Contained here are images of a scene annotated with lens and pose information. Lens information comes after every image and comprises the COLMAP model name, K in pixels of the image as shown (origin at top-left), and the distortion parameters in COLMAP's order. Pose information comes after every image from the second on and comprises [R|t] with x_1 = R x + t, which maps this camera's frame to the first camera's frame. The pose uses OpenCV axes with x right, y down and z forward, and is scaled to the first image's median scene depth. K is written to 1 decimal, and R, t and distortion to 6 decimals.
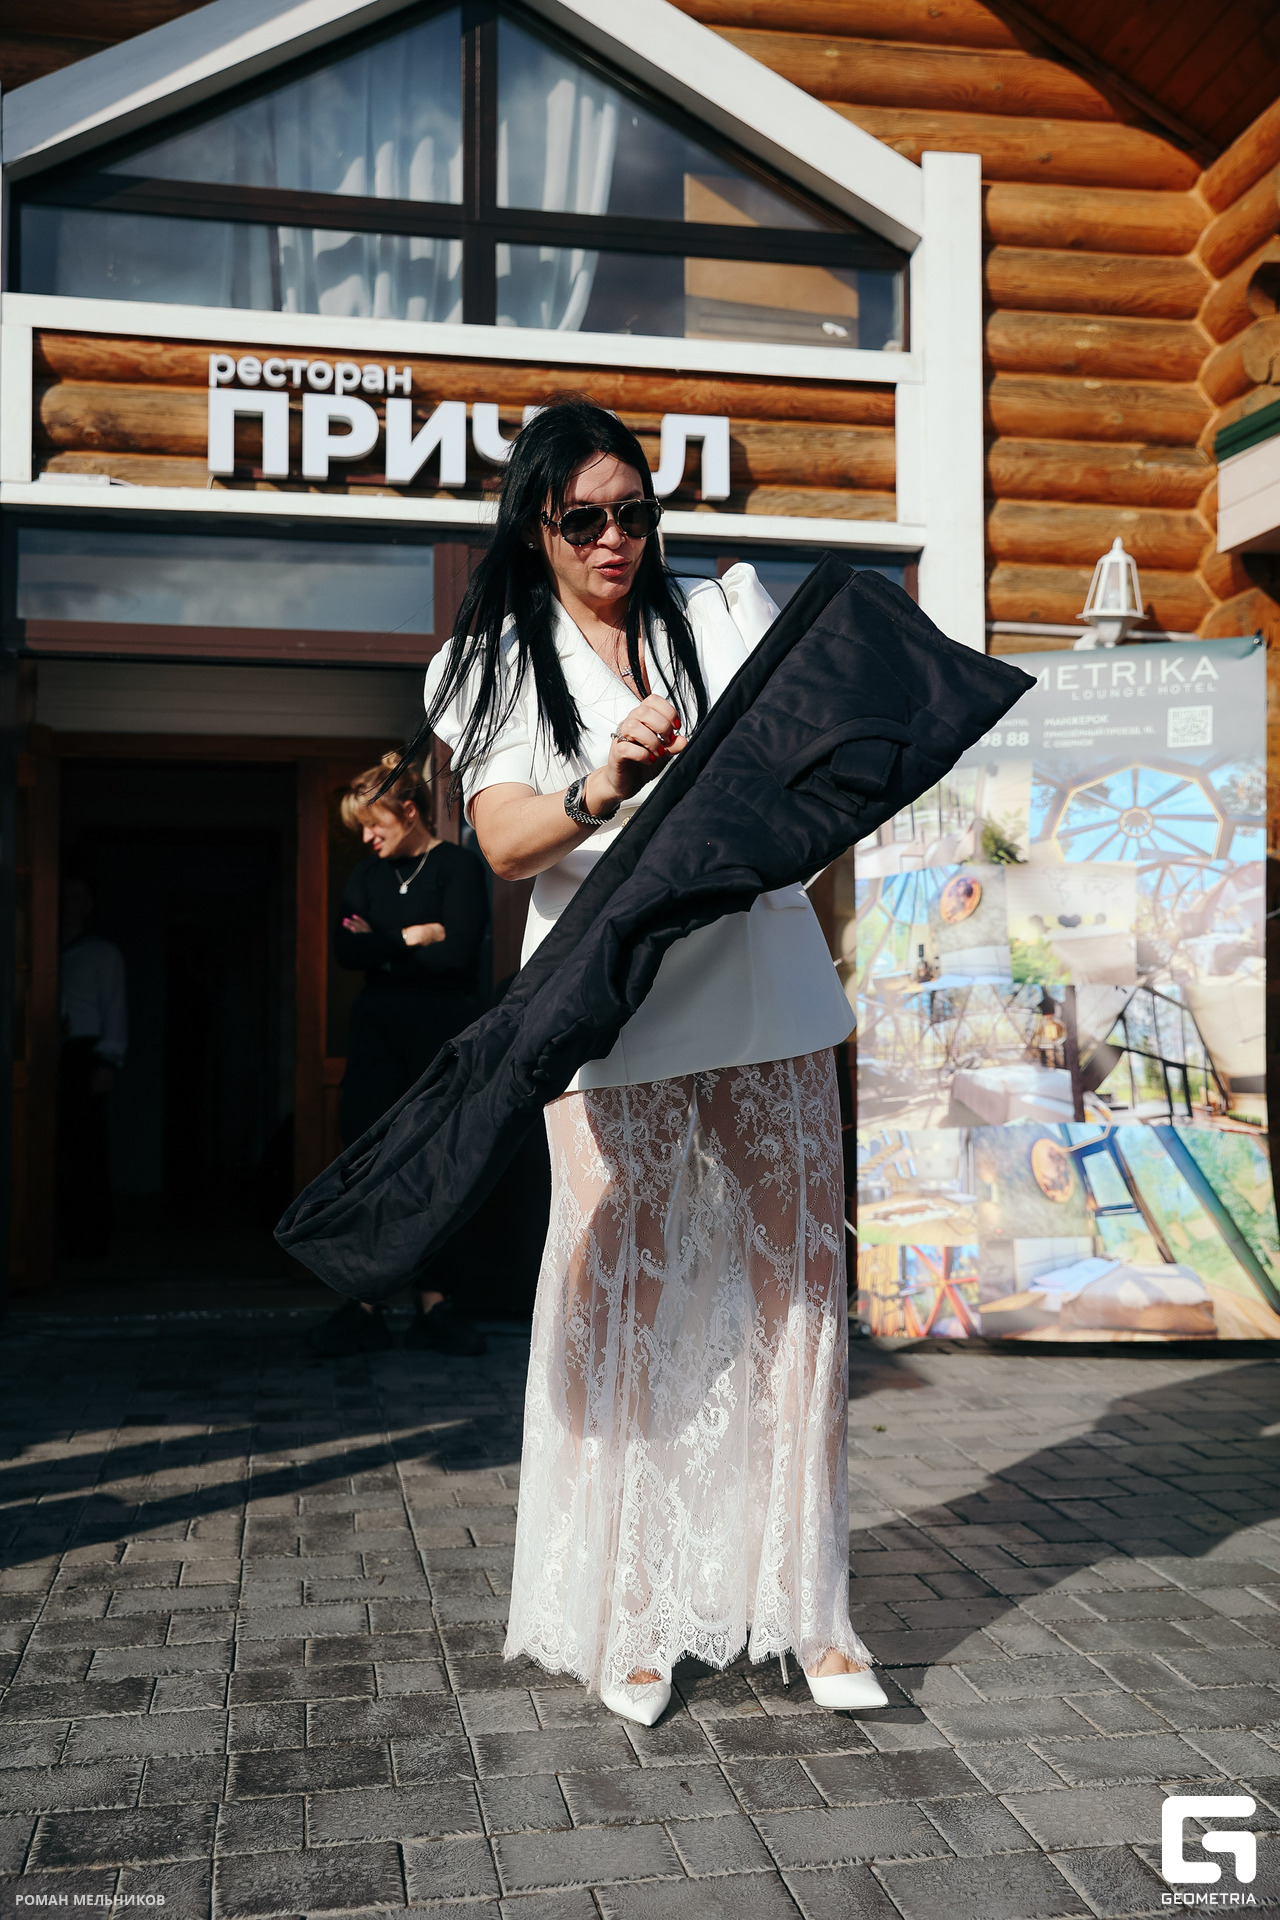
lens RADIAL K [[2041.4, 0, 595.6], [0, 2041.4, 961.4], [0, 0, 1]] dist [0.010126, 0.024153]
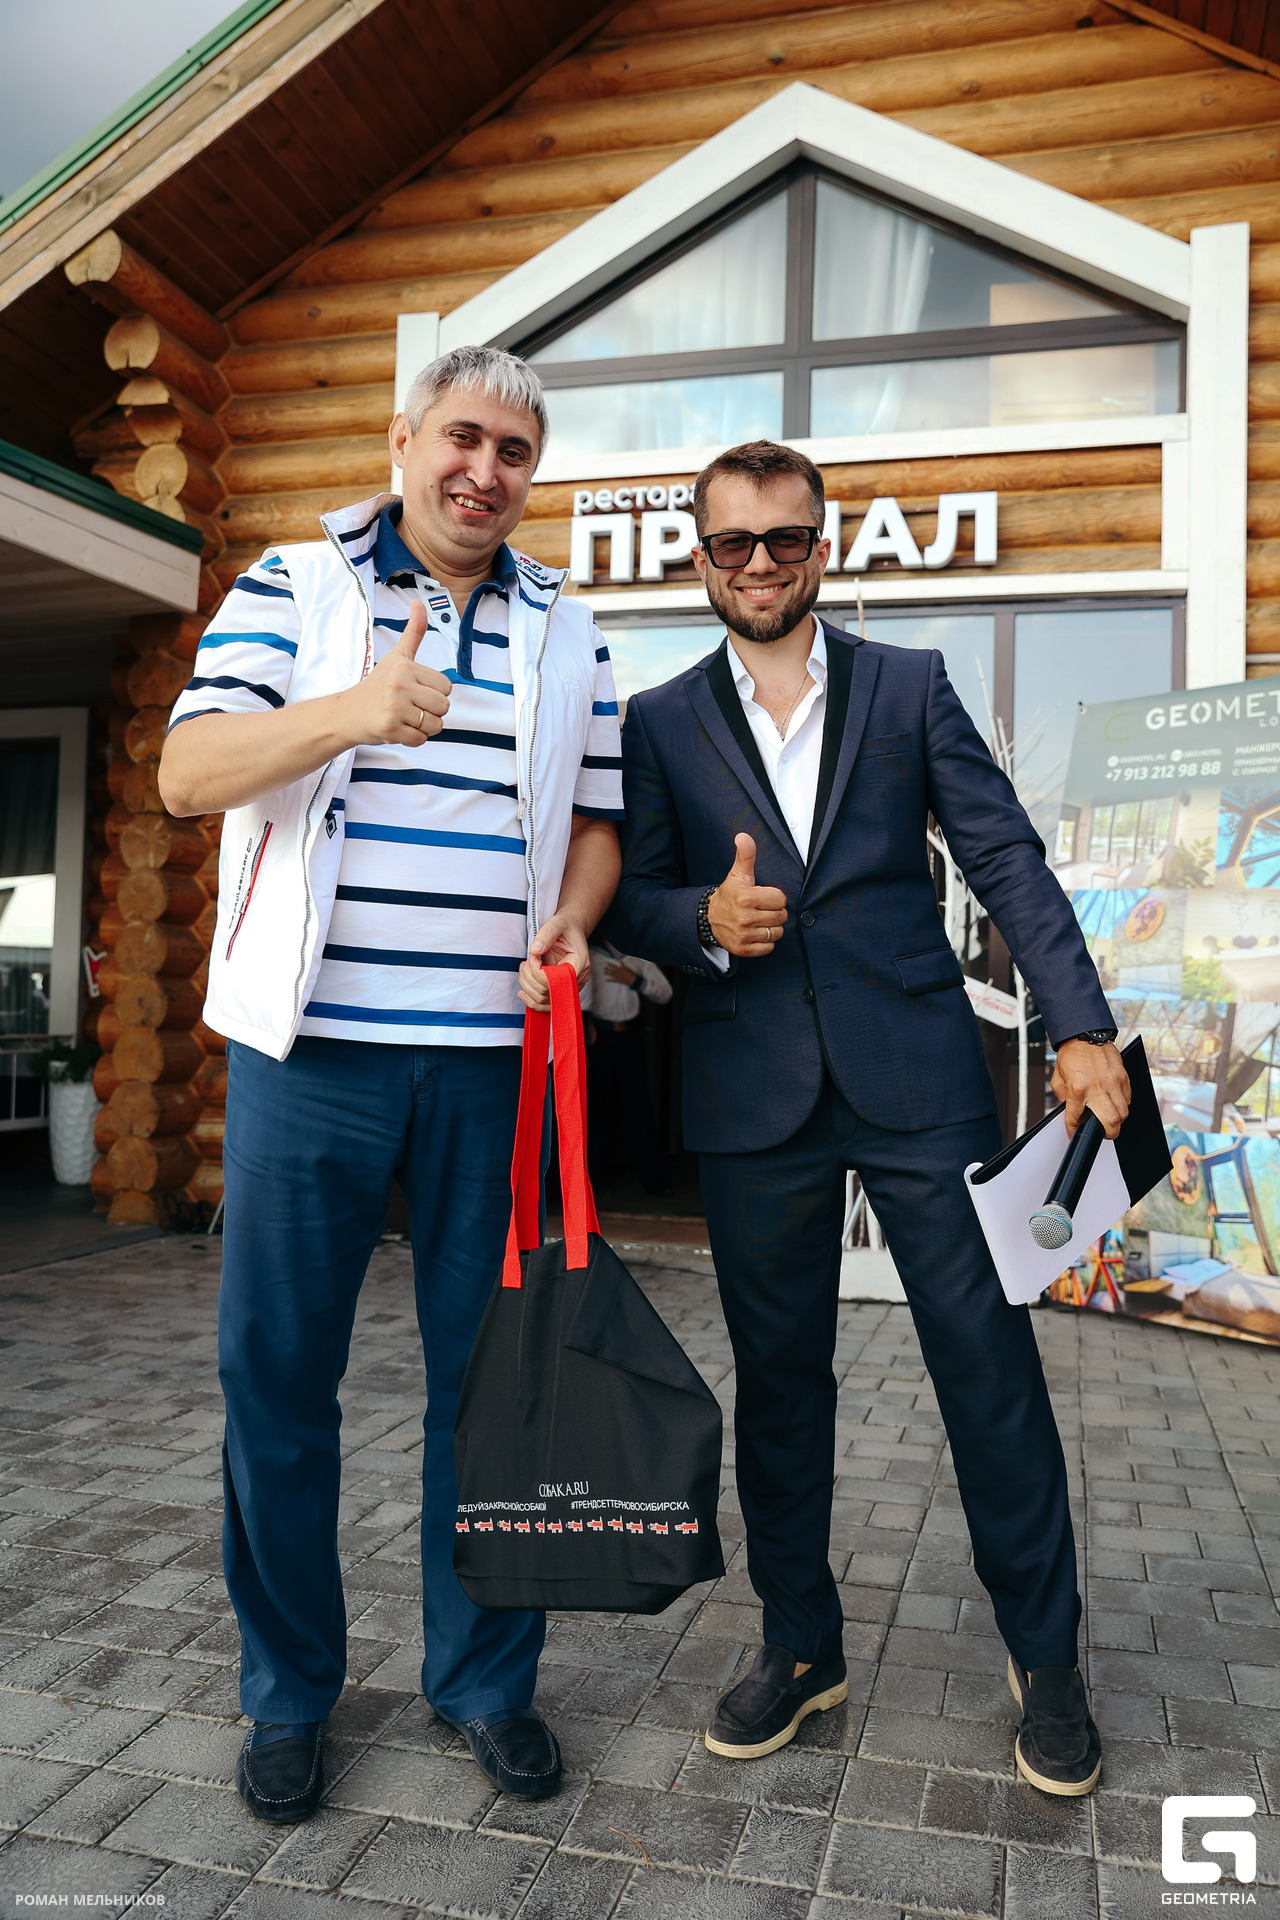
lens RADIAL K [[1597.1, 0, 640.0], [0, 1597.1, 960.0], [0, 0, 1]] dist [-0.083318, 0.107071]
pose [[0.896376, 0.010276, -0.443175, 0.287529], [-0.007196, 0.999937, 0.008631, -0.011656], [0.443236, -0.004547, 0.896394, 0.123248]]
